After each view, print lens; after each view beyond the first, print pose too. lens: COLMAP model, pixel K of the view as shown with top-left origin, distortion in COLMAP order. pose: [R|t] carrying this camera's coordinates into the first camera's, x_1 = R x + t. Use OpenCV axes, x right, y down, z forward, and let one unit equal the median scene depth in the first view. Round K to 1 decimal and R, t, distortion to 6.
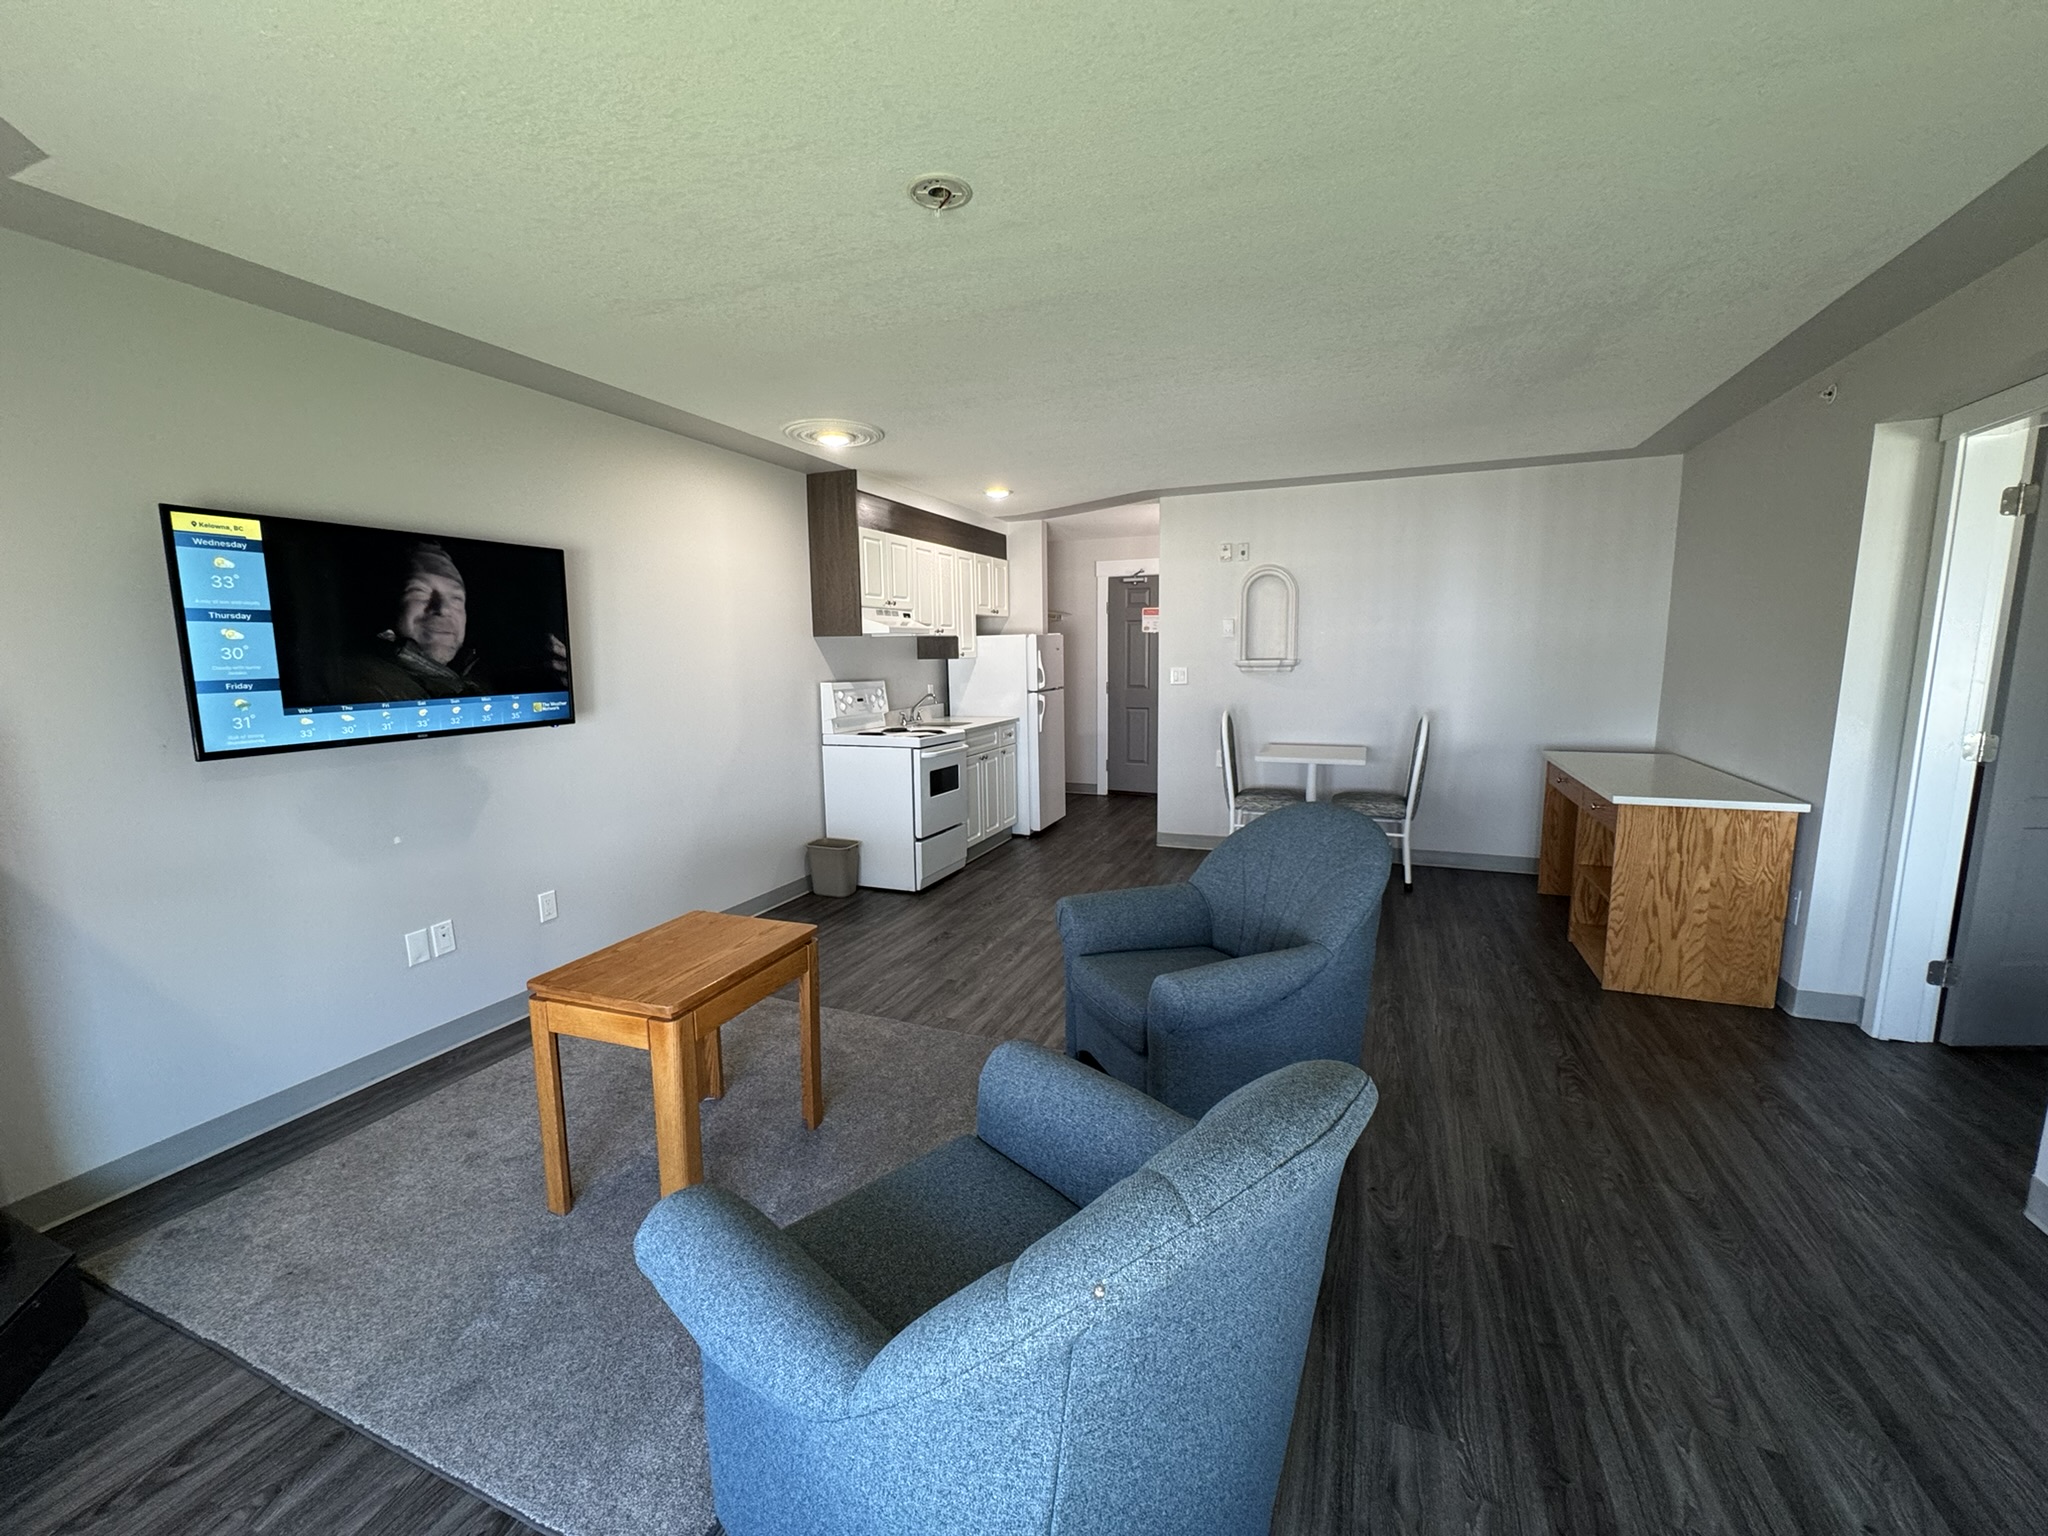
lens RADIAL K [[824.6, 0, 1026.5], [0, 824.6, 771.1], [0, 0, 1]] dist [-0.003869, 0.000558]
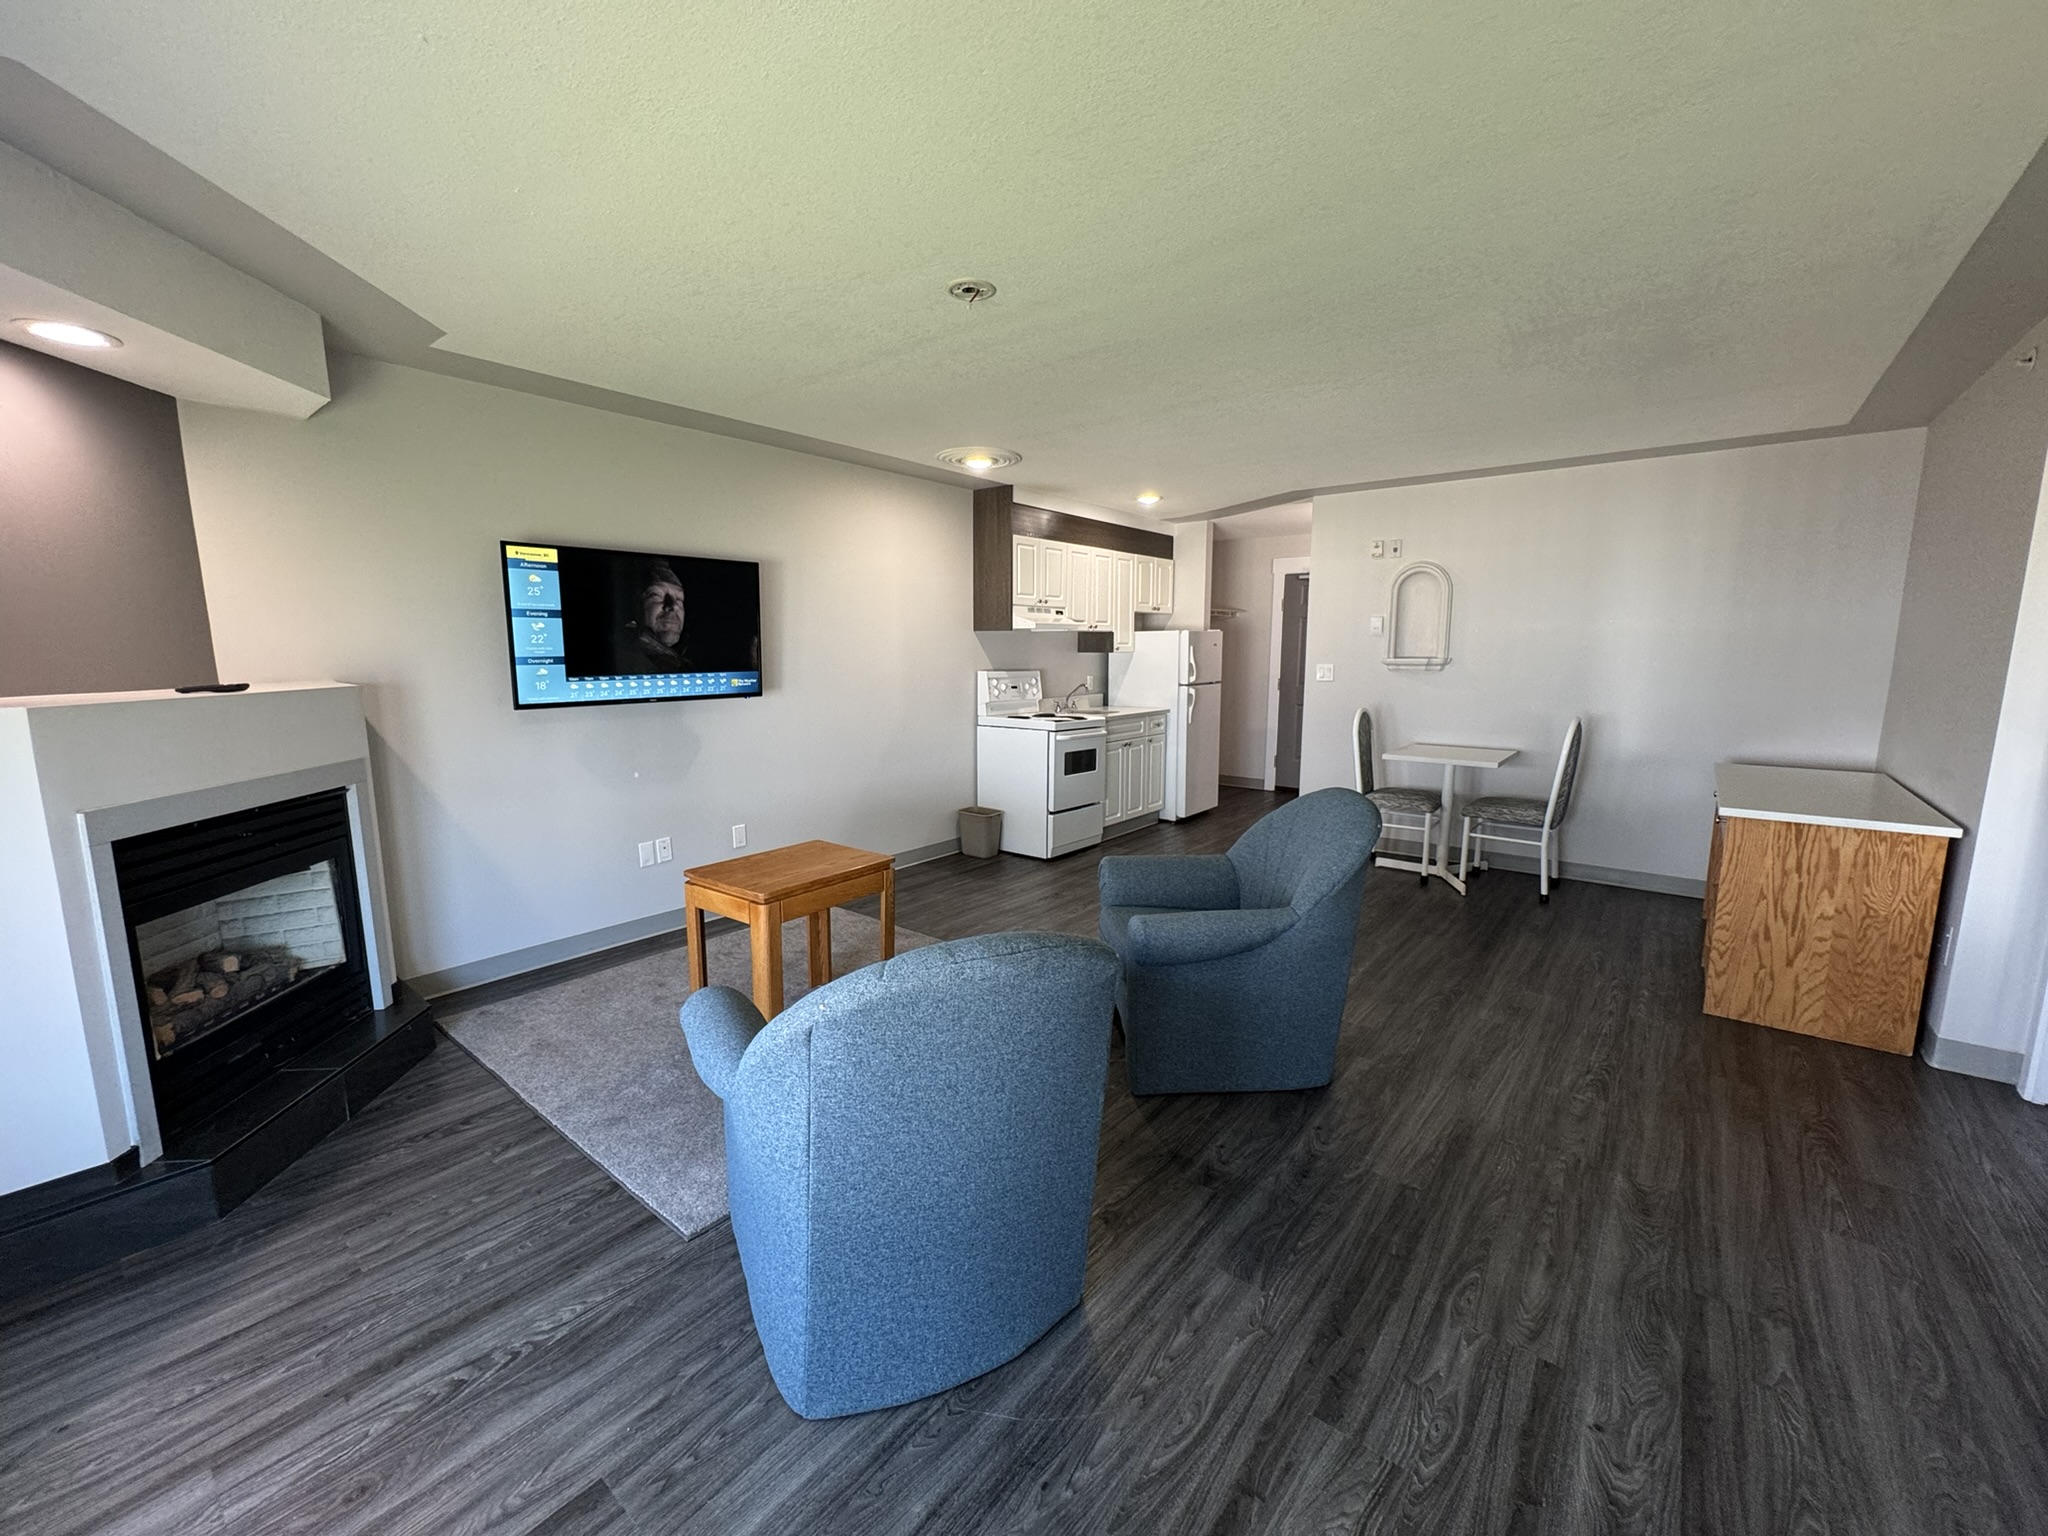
lens RADIAL K [[824.6, 0, 1025.2], [0, 824.6, 771.7], [0, 0, 1]] dist [-0.003869, 0.000558]
pose [[0.957410, 0.055955, -0.283257, 0.215674], [-0.054217, 0.998431, 0.013975, 0.019447], [0.283595, 0.001977, 0.958942, -0.123676]]
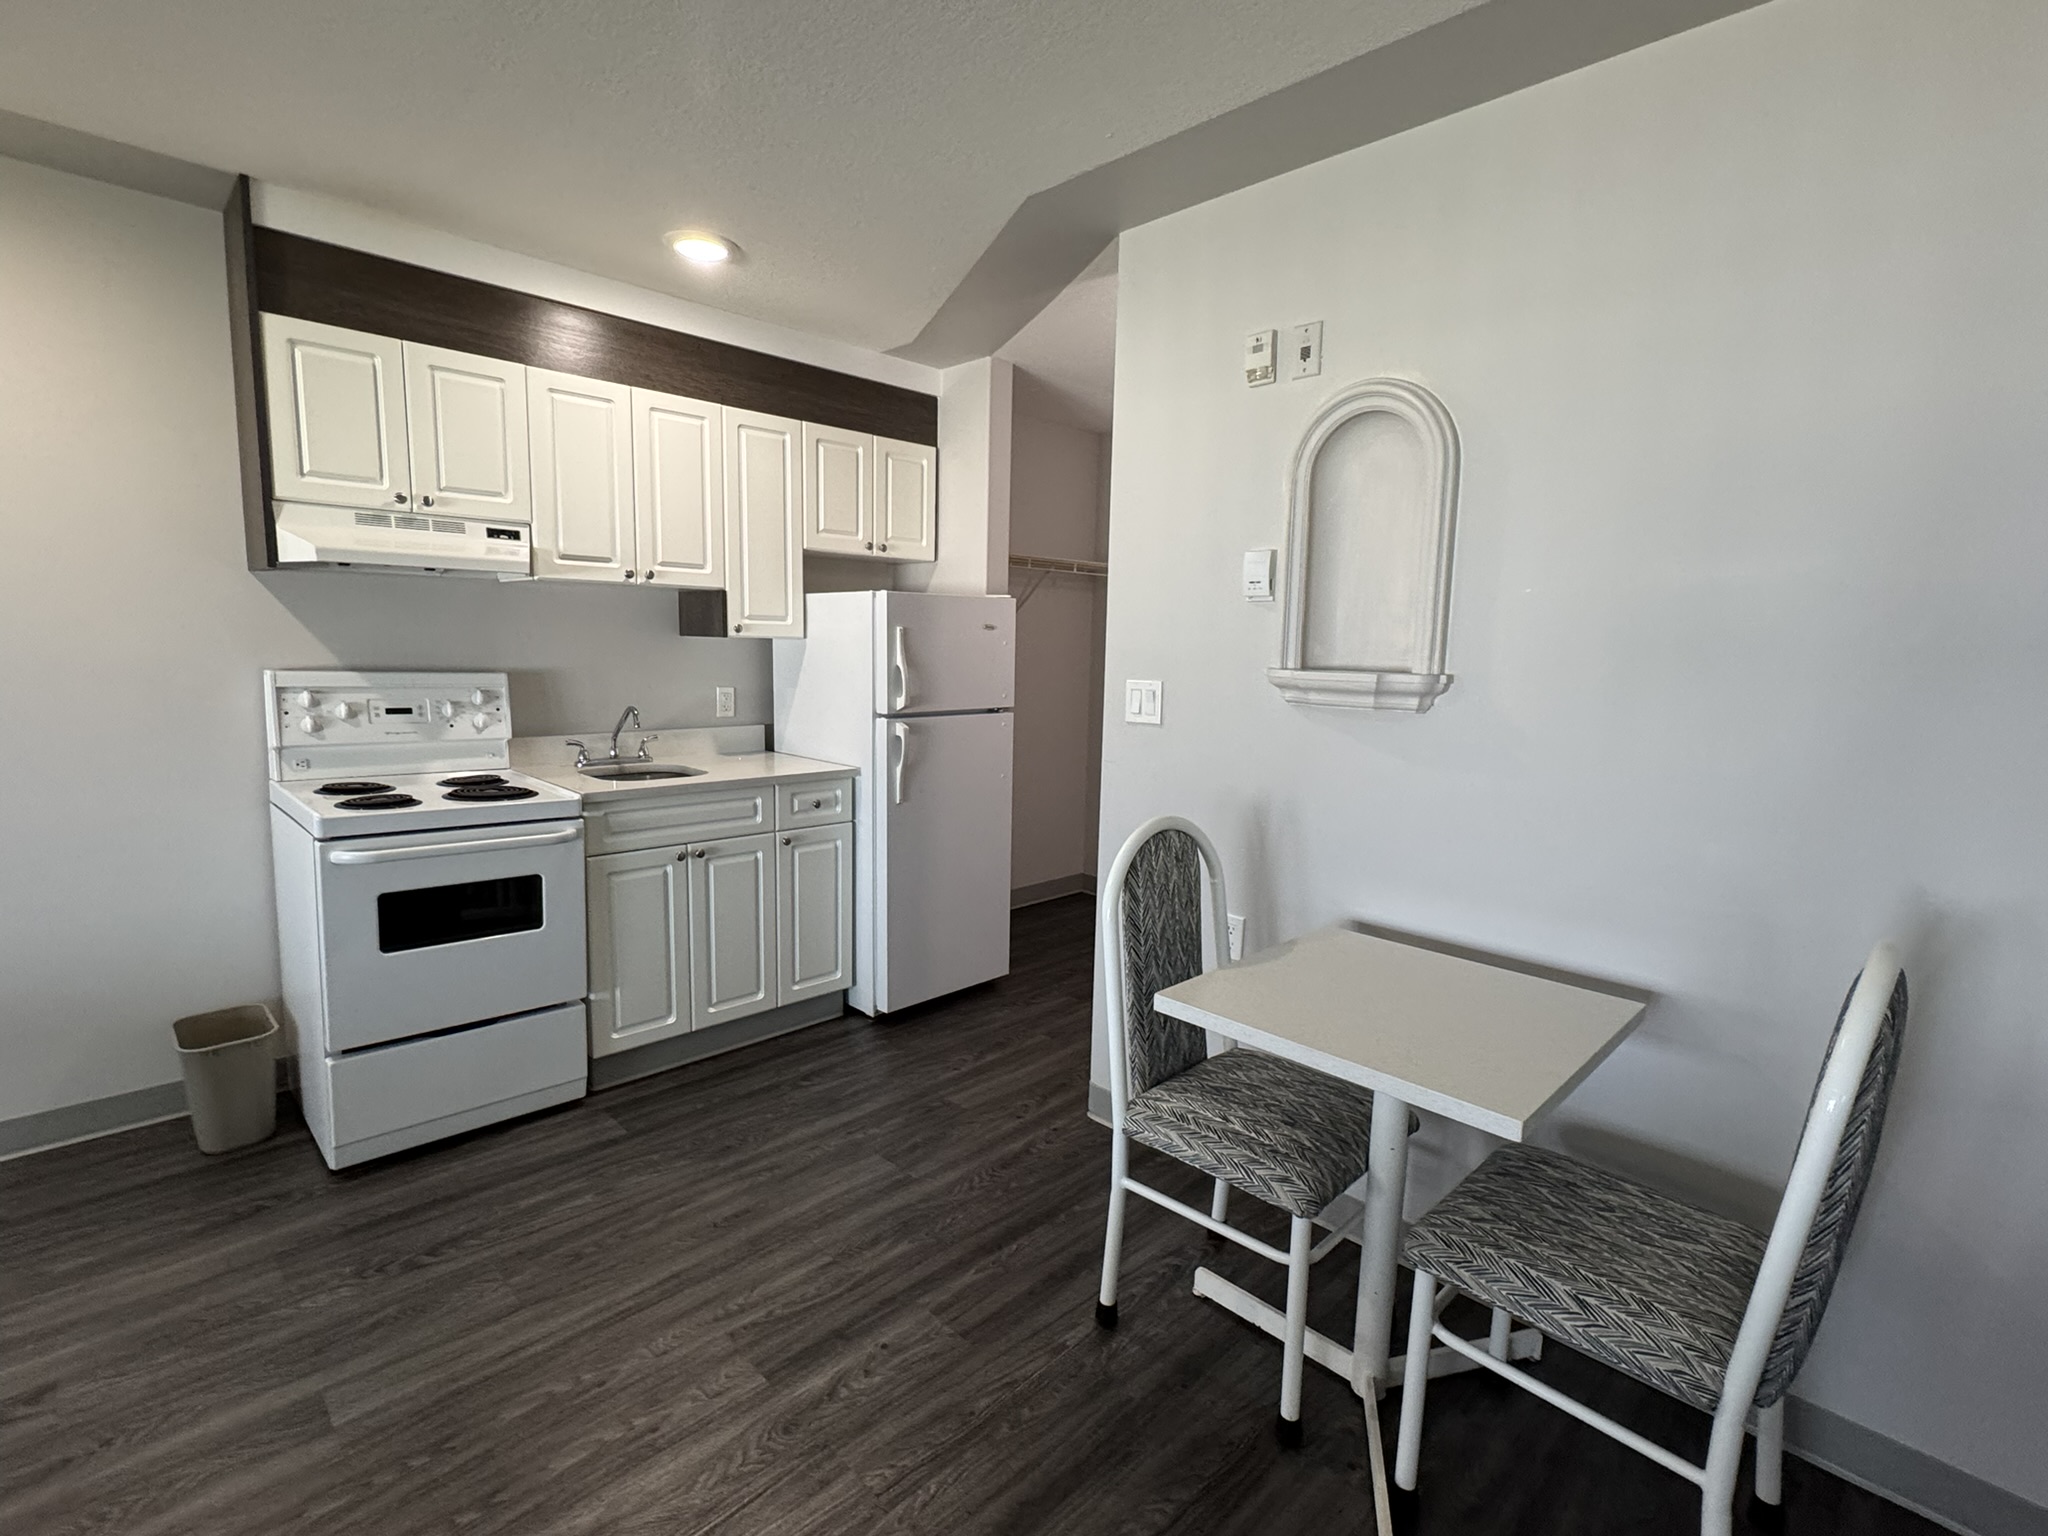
lens RADIAL K [[952.8, 0, 1033.1], [0, 952.8, 771.8], [0, 0, 1]] dist [-0.005093, -0.000485]
pose [[0.919189, 0.091311, -0.383085, 0.531405], [-0.095615, 0.995388, 0.007836, -0.140078], [0.382034, 0.029426, 0.923680, 0.983130]]
